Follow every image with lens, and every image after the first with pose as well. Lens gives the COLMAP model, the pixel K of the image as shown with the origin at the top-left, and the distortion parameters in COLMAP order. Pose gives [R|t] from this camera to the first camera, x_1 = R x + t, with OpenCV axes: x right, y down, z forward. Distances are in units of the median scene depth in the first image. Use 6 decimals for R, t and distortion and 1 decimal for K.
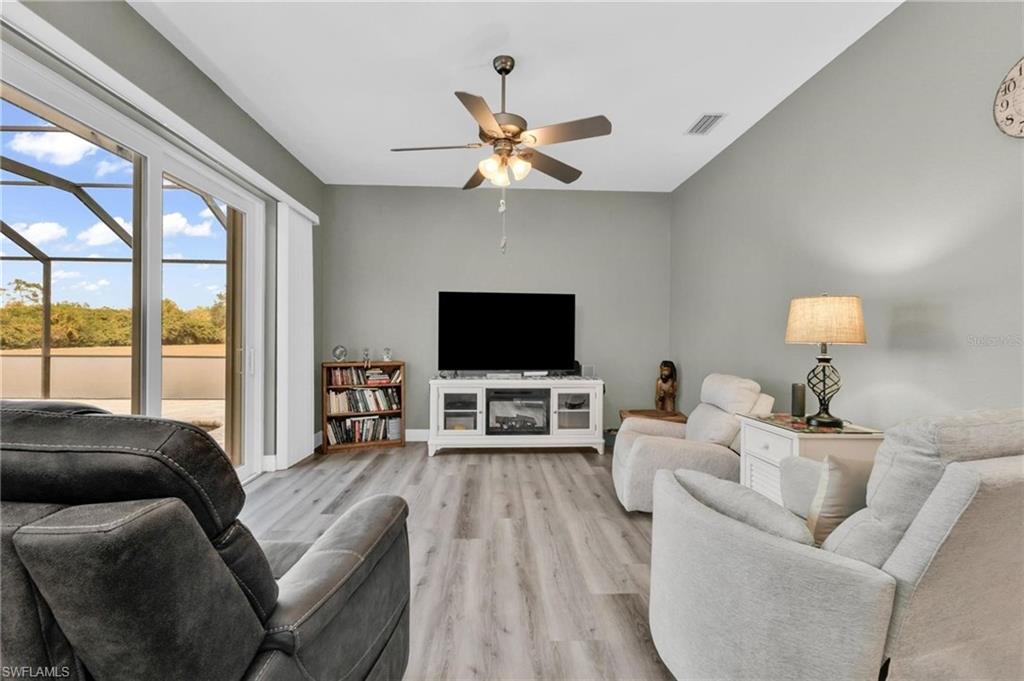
lens RADIAL K [[455.6, 0, 512.5], [0, 455.6, 336.6], [0, 0, 1]] dist [0.000191, -0.000097]
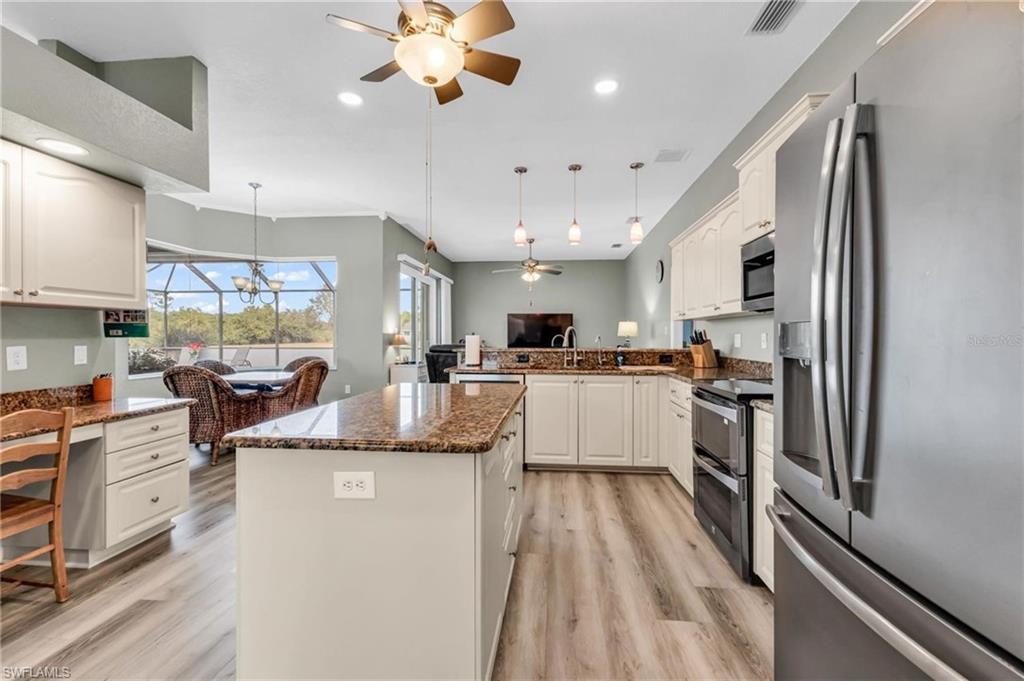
lens RADIAL K [[446.9, 0, 515.9], [0, 446.9, 337.0], [0, 0, 1]] dist [0.021381, -0.008430]
pose [[0.991496, -0.008259, -0.129878, 0.136681], [0.009175, 0.999937, 0.006457, -0.003201], [0.129816, -0.007594, 0.991509, -0.989435]]
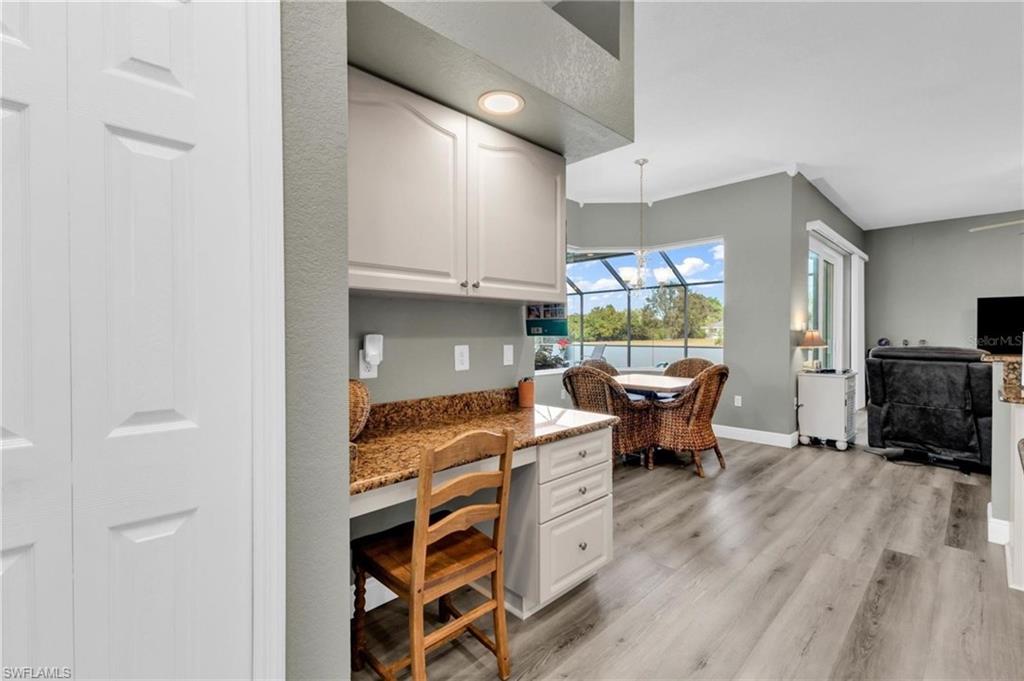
lens RADIAL K [[455.6, 0, 512.5], [0, 455.6, 336.6], [0, 0, 1]] dist [0.000191, -0.000097]
pose [[0.665427, -0.005392, -0.746444, -0.066037], [0.011249, 0.999933, 0.002805, -0.004393], [0.746378, -0.010263, 0.665443, -0.854300]]
